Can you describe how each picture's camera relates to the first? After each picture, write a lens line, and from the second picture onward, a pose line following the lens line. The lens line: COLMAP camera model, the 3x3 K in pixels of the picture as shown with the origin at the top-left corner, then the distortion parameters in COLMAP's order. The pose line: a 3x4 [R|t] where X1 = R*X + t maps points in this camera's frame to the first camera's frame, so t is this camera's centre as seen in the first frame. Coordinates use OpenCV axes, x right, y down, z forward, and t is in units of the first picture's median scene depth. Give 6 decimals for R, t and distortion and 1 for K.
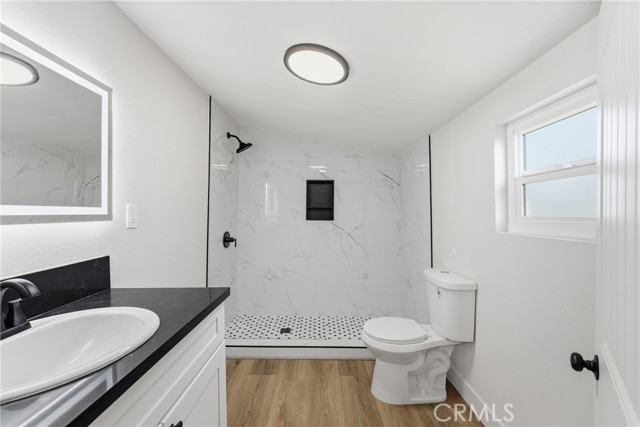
lens RADIAL K [[262.9, 0, 319.8], [0, 262.9, 213.9], [0, 0, 1]] dist [-0.001688, 0.001089]
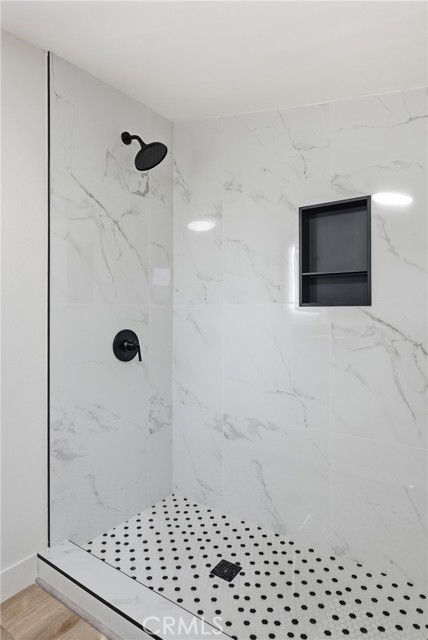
lens RADIAL K [[379.8, 0, 214.4], [0, 379.8, 315.3], [0, 0, 1]] dist [0.007927, 0.002230]
pose [[0.810941, -0.006672, -0.585090, 0.186088], [0.009068, 0.999958, 0.001165, 0.035348], [0.585058, -0.006250, 0.810968, 0.445051]]
